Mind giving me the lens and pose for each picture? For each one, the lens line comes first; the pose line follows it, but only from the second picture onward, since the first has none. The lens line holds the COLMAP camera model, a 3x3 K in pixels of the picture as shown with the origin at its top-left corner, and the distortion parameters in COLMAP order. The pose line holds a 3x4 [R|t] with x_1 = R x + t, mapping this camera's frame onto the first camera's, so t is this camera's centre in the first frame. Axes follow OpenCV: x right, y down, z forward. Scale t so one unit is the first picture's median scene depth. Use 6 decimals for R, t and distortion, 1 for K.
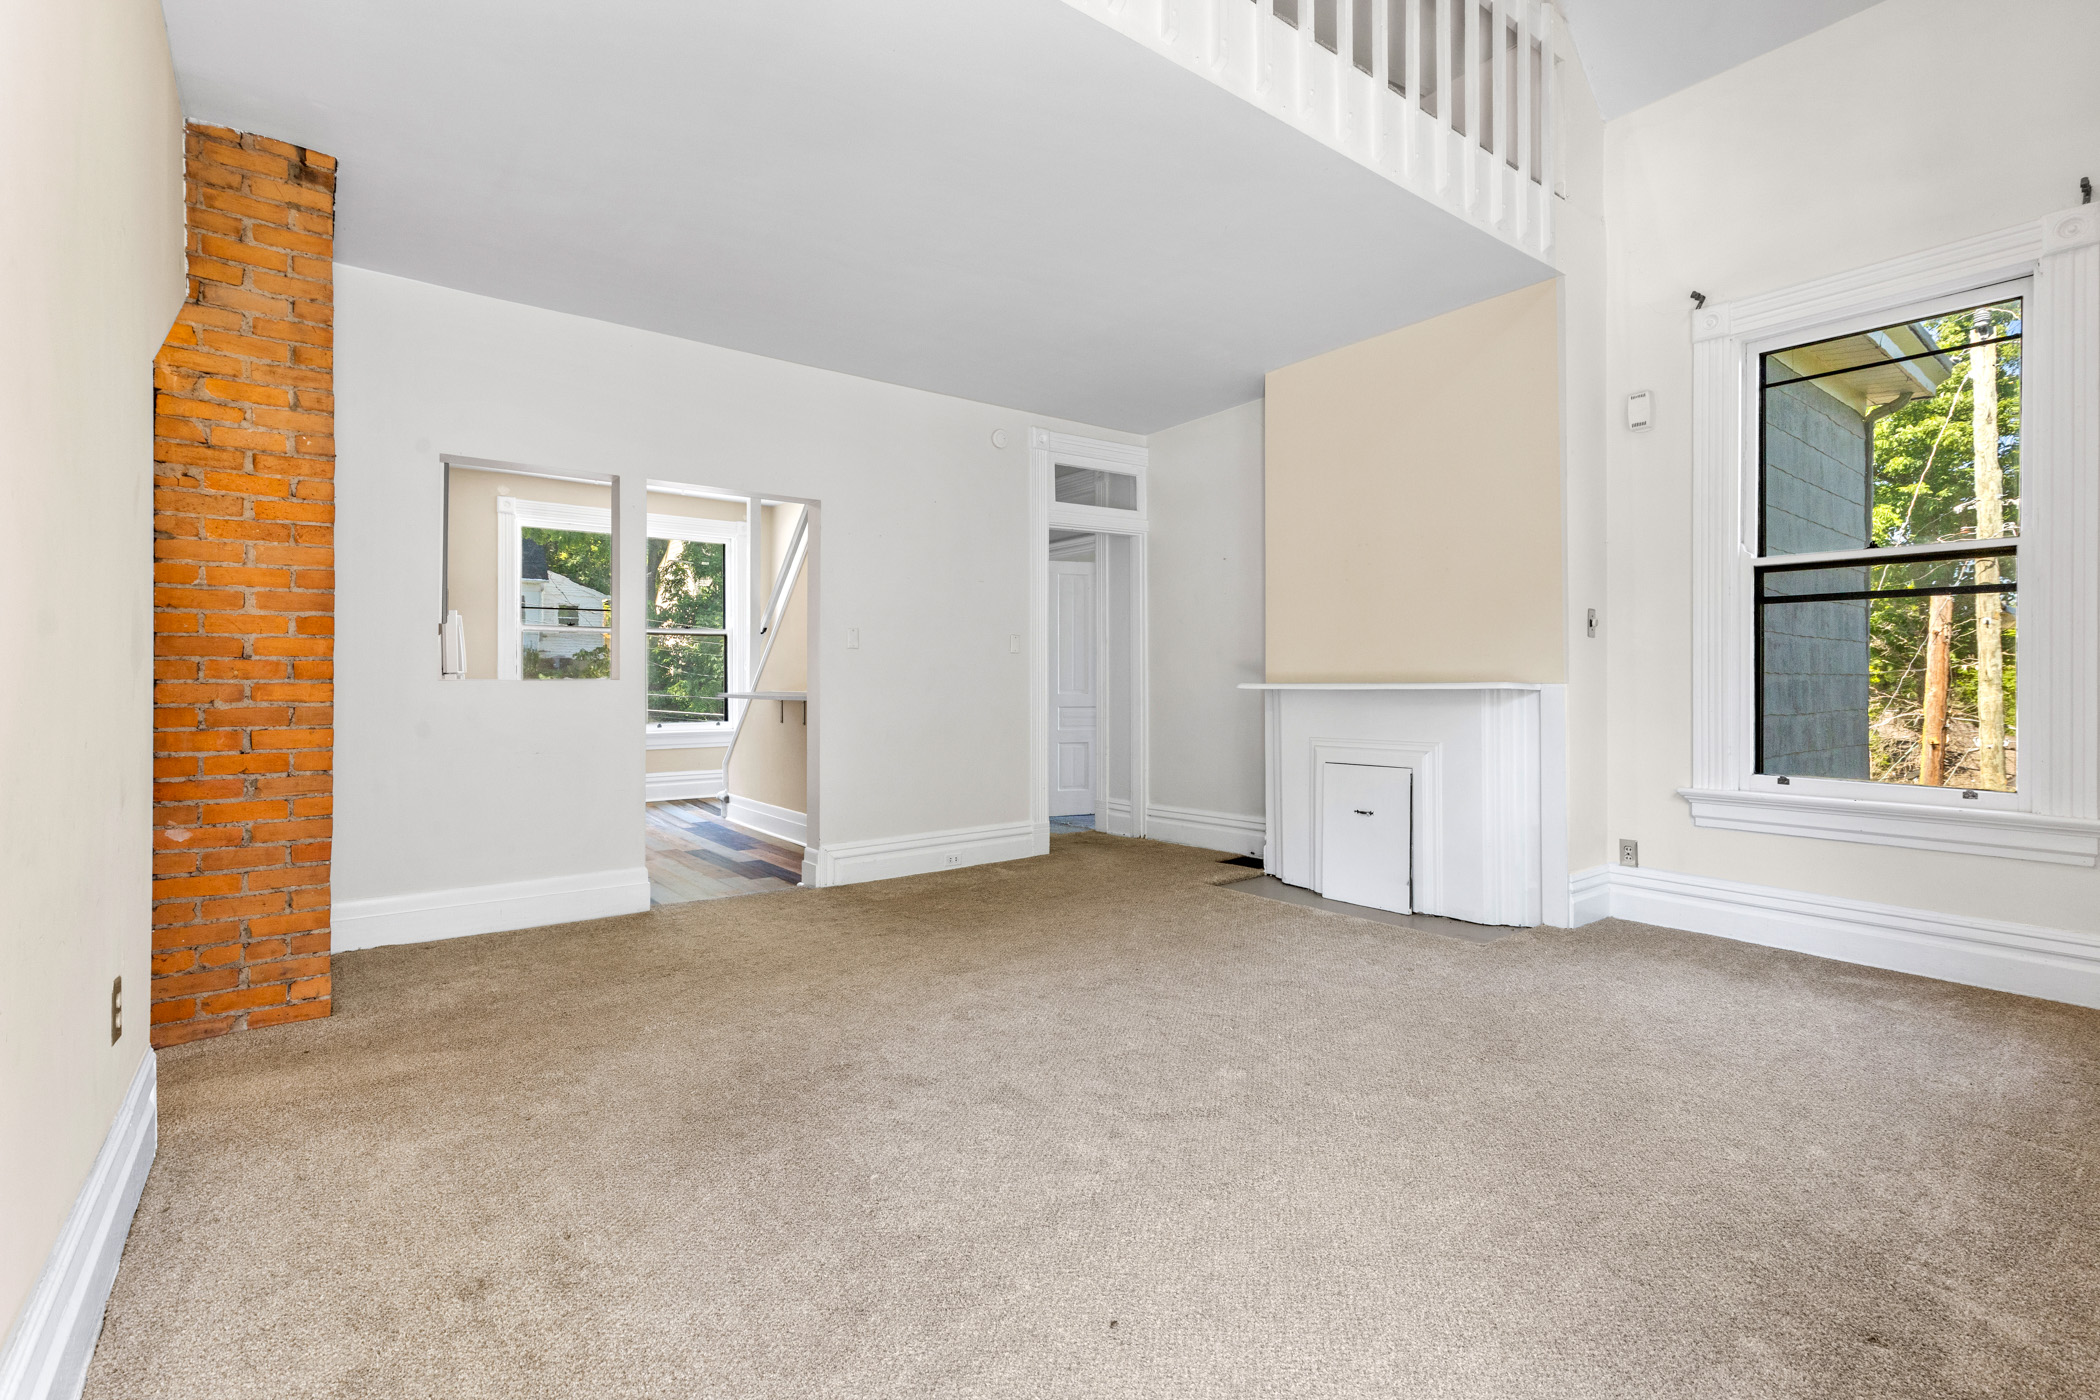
lens RADIAL K [[946.5, 0, 1008.4], [0, 946.5, 671.0], [0, 0, 1]] dist [0.011932, -0.000425]
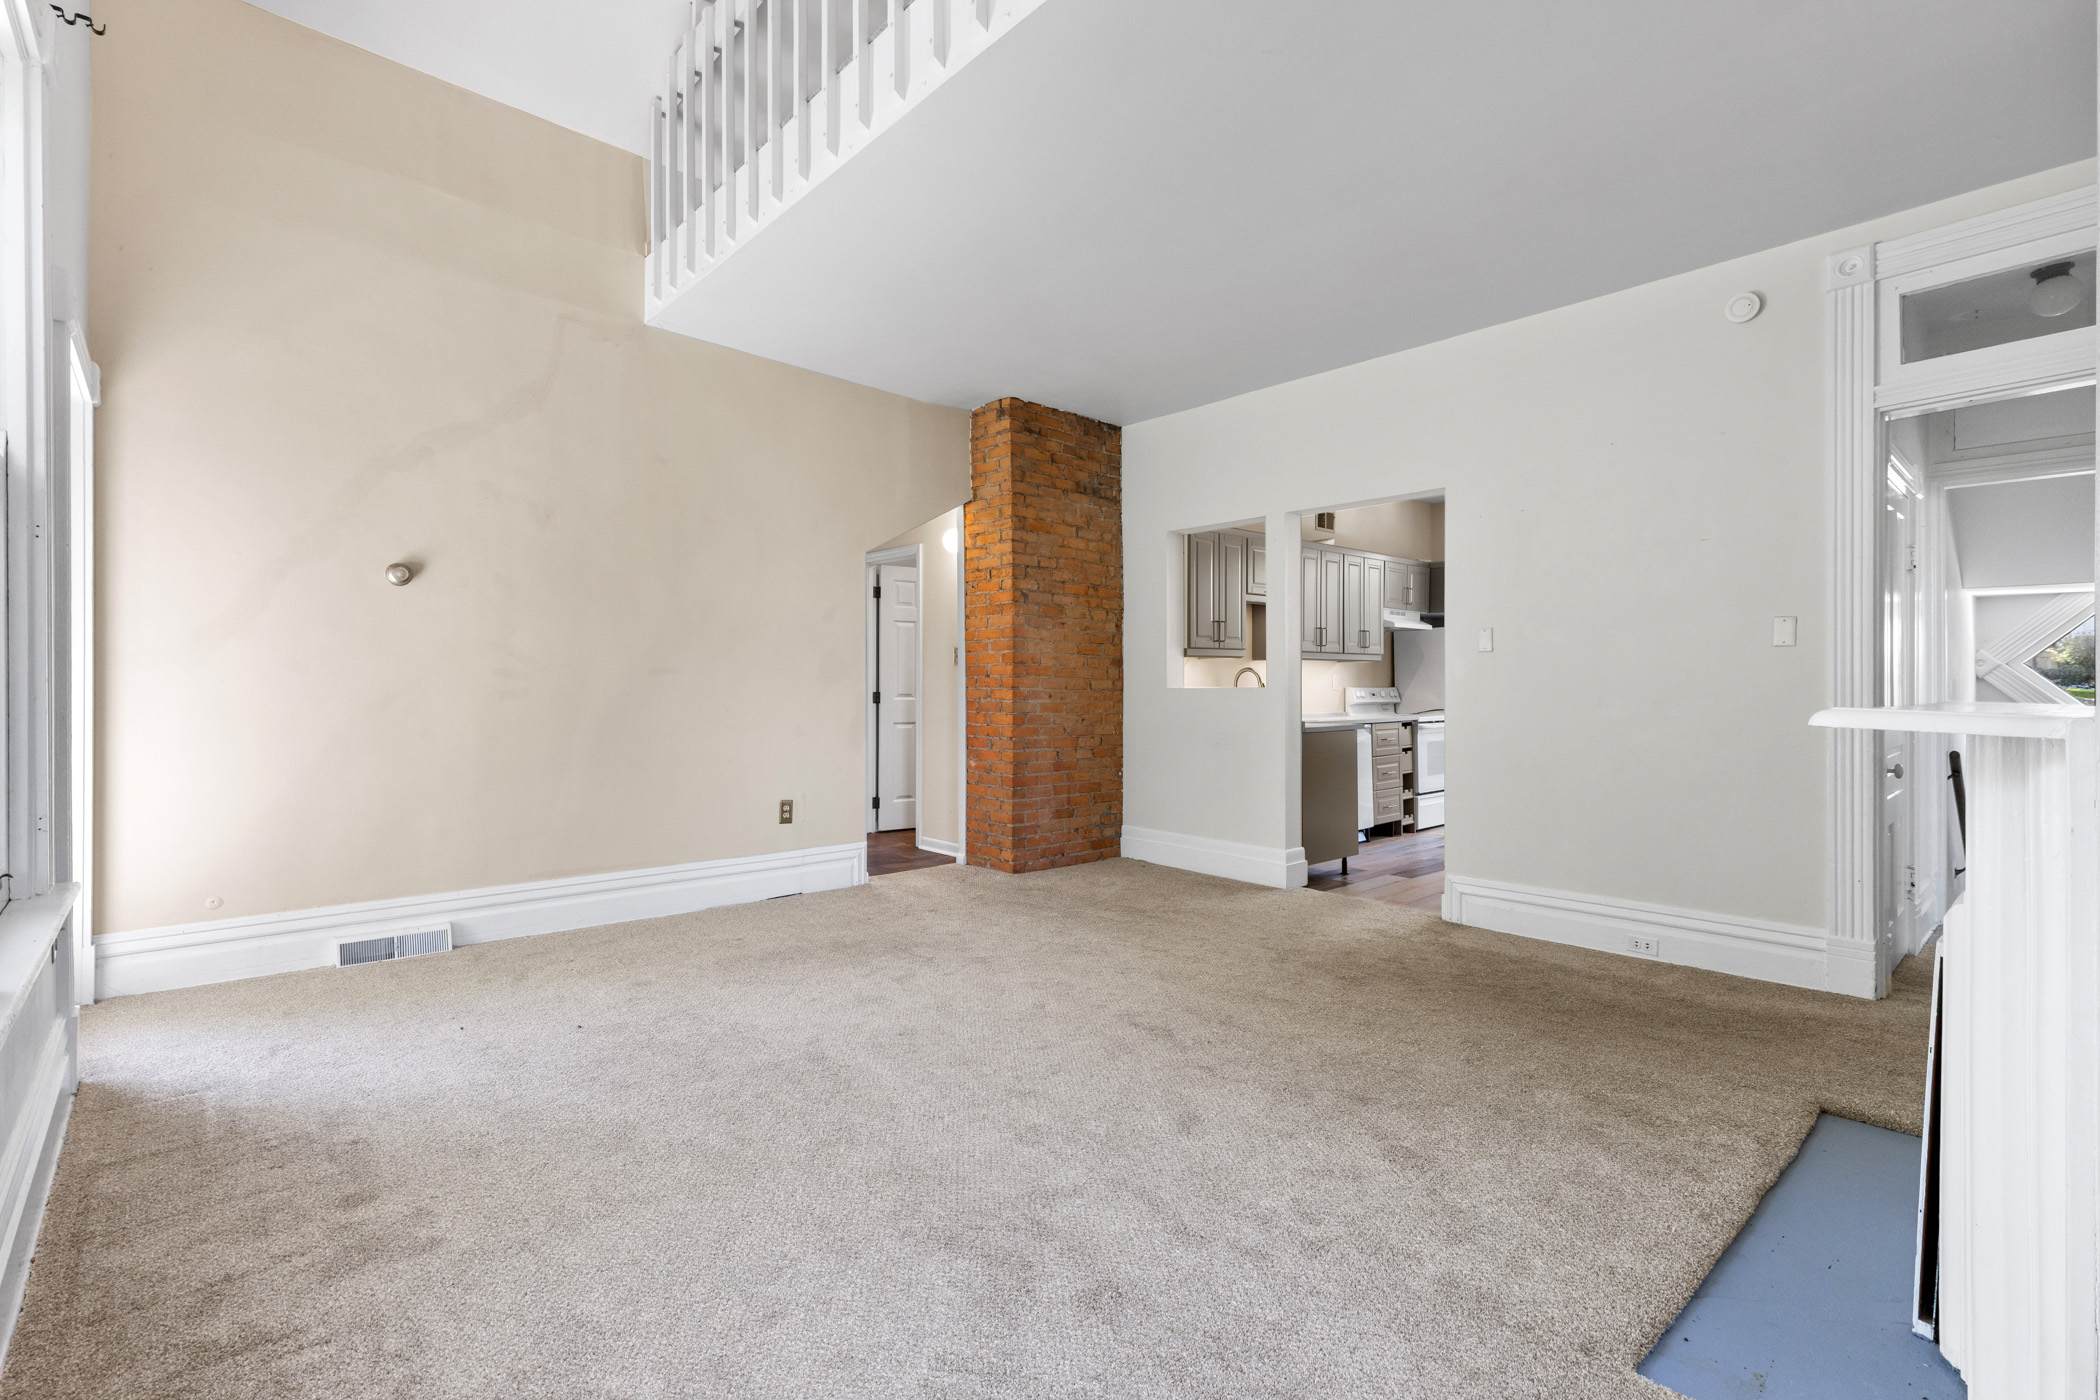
lens RADIAL K [[946.5, 0, 1035.6], [0, 946.5, 684.0], [0, 0, 1]] dist [0.011932, -0.000425]
pose [[0.094587, 0.004437, -0.995507, 1.132912], [0.013126, 0.999898, 0.005703, -0.007941], [0.995430, -0.013606, 0.094519, 0.921846]]
